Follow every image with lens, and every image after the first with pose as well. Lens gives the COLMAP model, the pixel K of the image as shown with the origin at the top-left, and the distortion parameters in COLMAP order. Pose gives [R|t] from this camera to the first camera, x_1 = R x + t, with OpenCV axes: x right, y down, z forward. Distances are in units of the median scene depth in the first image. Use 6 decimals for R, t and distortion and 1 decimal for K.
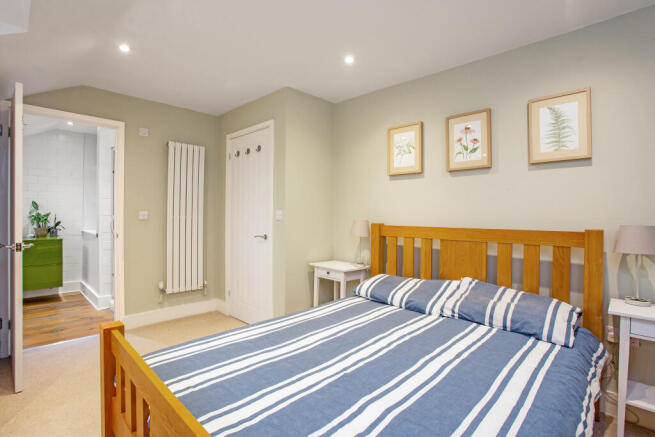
lens RADIAL K [[315.6, 0, 325.1], [0, 315.6, 212.8], [0, 0, 1]] dist [-0.001798, -0.000397]
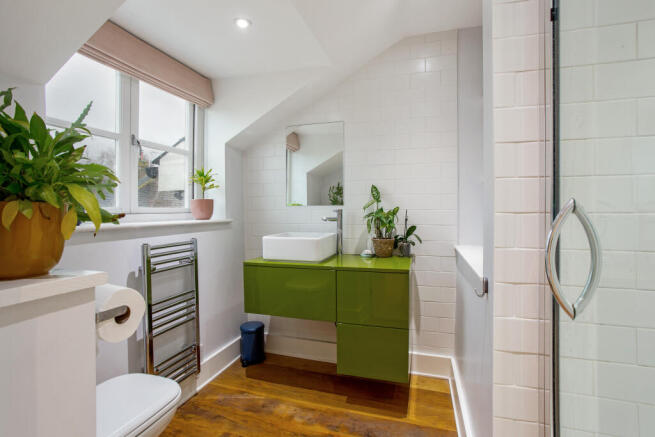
lens RADIAL K [[315.6, 0, 325.9], [0, 315.6, 214.0], [0, 0, 1]] dist [-0.001798, -0.000397]
pose [[0.453111, -0.001761, -0.891452, -0.498466], [0.005914, 0.999982, 0.001030, 0.008854], [0.891434, -0.005739, 0.453114, 0.690662]]
